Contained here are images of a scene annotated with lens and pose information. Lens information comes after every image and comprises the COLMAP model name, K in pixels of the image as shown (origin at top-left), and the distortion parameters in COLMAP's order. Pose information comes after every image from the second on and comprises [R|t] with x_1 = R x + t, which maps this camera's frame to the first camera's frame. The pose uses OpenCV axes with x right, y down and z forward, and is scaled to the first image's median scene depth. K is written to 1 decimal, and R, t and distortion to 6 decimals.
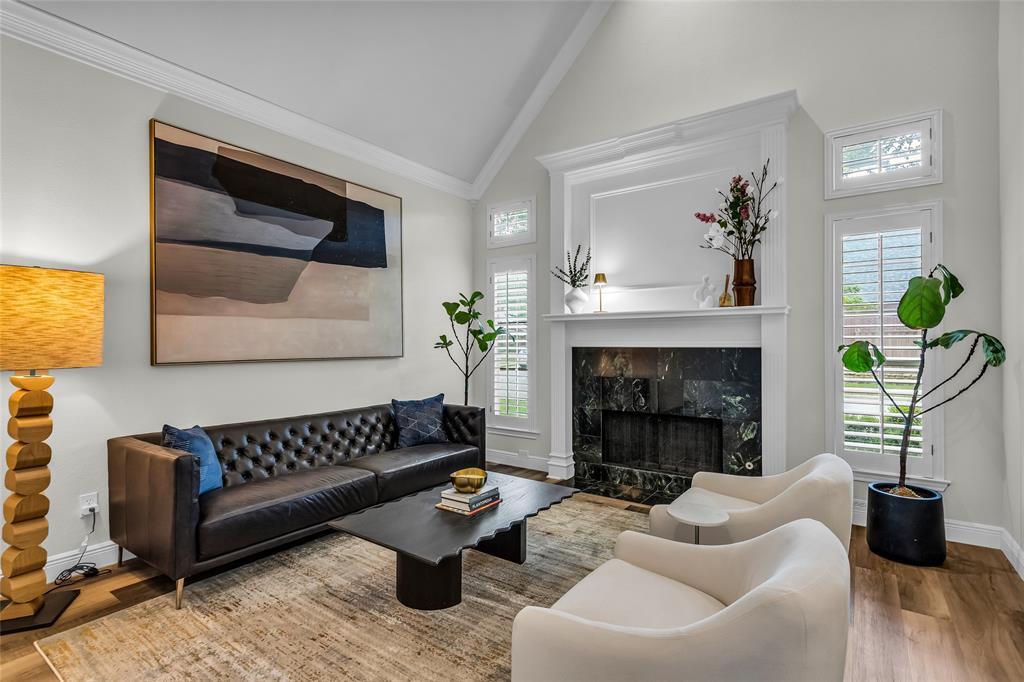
lens RADIAL K [[491.5, 0, 506.6], [0, 491.5, 340.6], [0, 0, 1]] dist [0.000171, 0.001433]
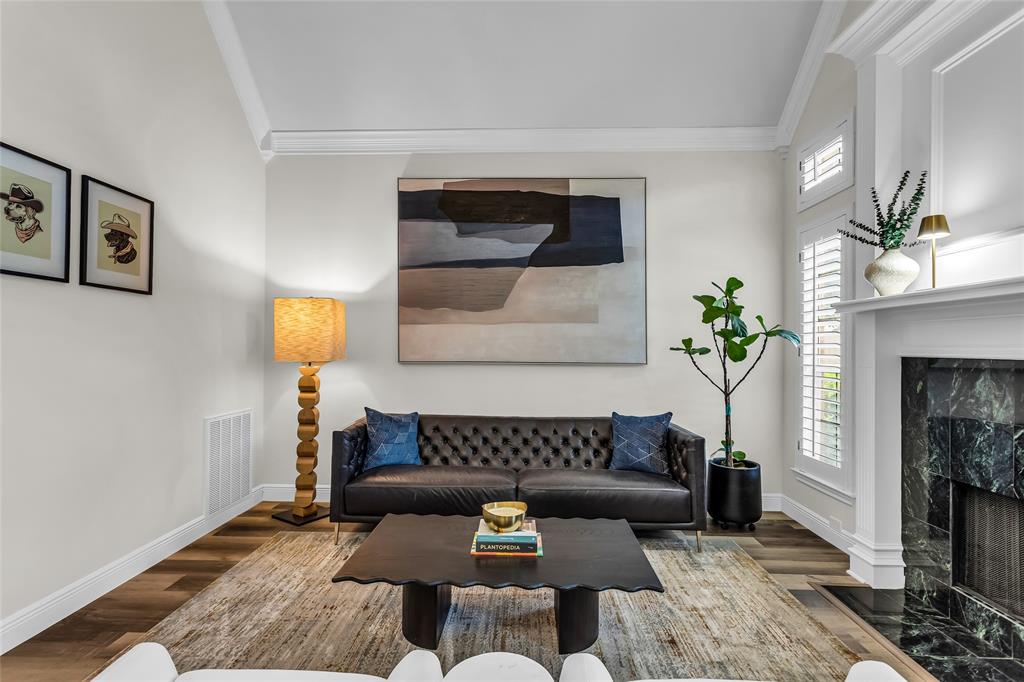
lens RADIAL K [[491.5, 0, 510.7], [0, 491.5, 347.7], [0, 0, 1]] dist [0.000171, 0.001433]
pose [[0.561073, 0.005522, -0.827748, 0.408422], [-0.003282, 0.999985, 0.004446, 0.001742], [0.827760, 0.000222, 0.561083, 0.374883]]
